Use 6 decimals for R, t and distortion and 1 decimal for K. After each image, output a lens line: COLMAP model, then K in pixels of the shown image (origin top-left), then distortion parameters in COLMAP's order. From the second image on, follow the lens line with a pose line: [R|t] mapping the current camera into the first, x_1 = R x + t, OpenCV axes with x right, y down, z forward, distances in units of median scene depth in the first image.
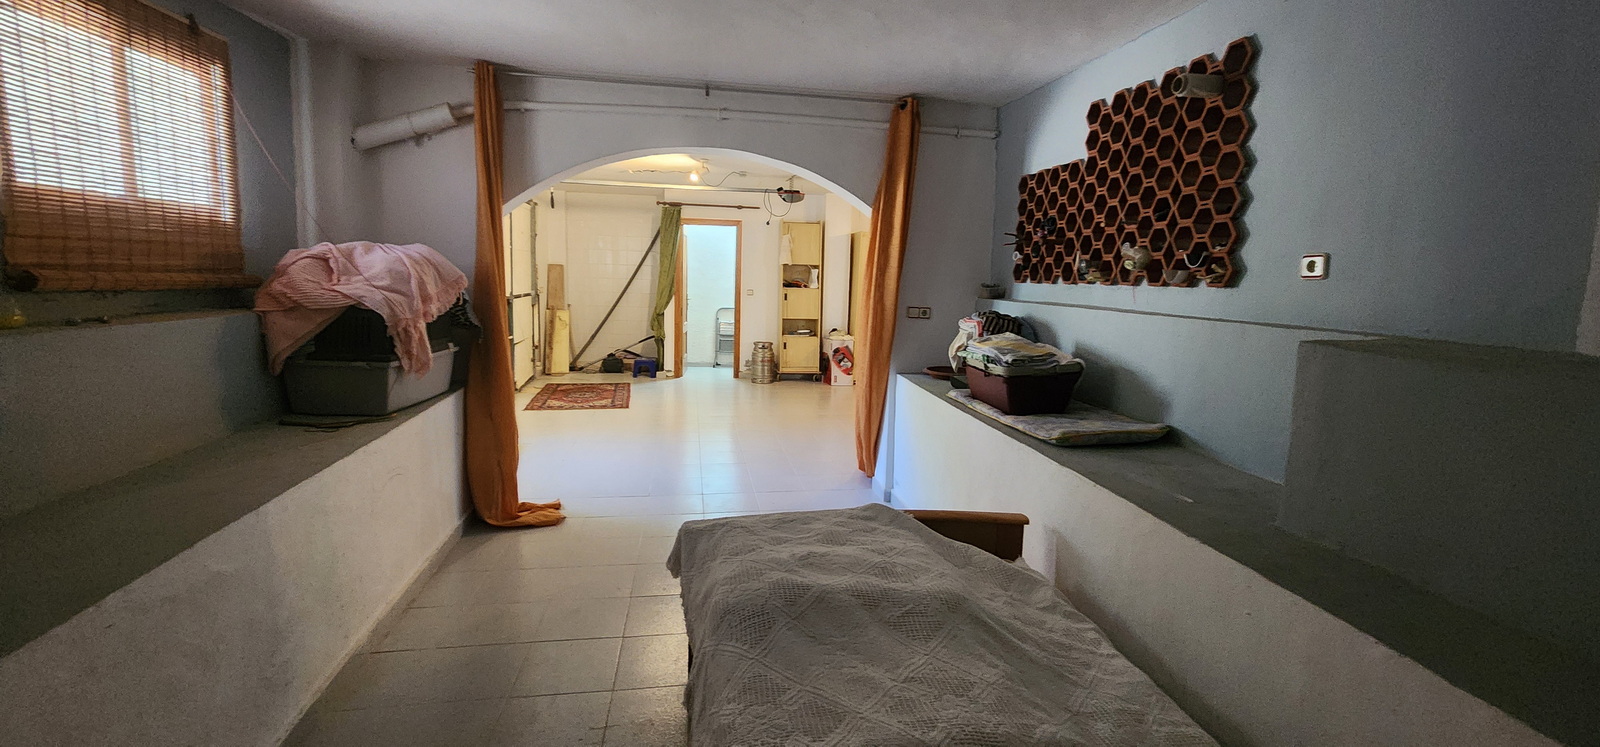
lens RADIAL K [[662.2, 0, 798.9], [0, 662.2, 352.6], [0, 0, 1]] dist [-0.002599, 0.000465]
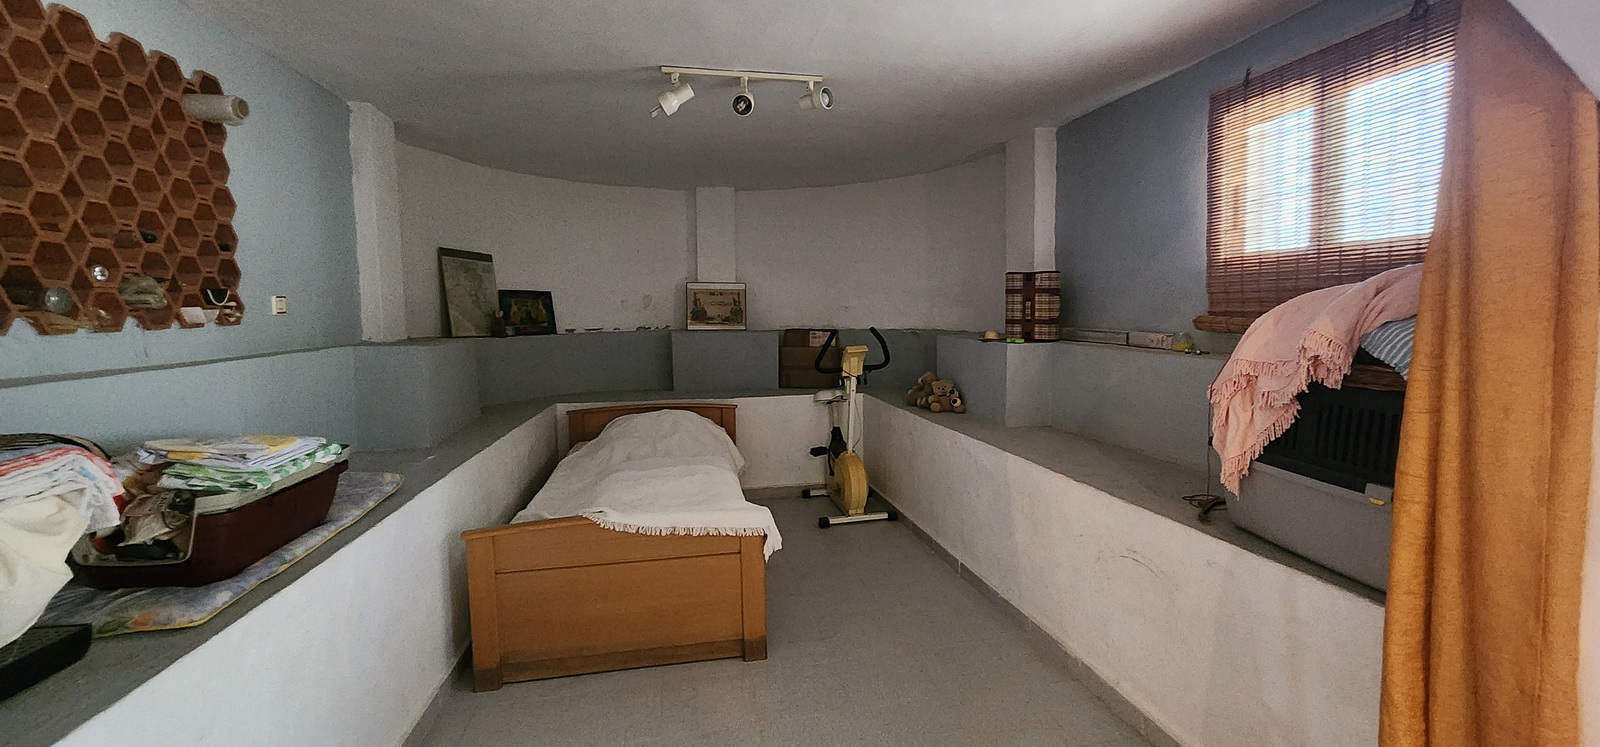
lens RADIAL K [[662.2, 0, 798.9], [0, 662.2, 352.6], [0, 0, 1]] dist [-0.002599, 0.000465]
pose [[-0.999877, -0.006742, -0.014143, -0.192143], [-0.009173, 0.983701, 0.179578, -0.250748], [0.012701, 0.179685, -0.983642, 2.043746]]
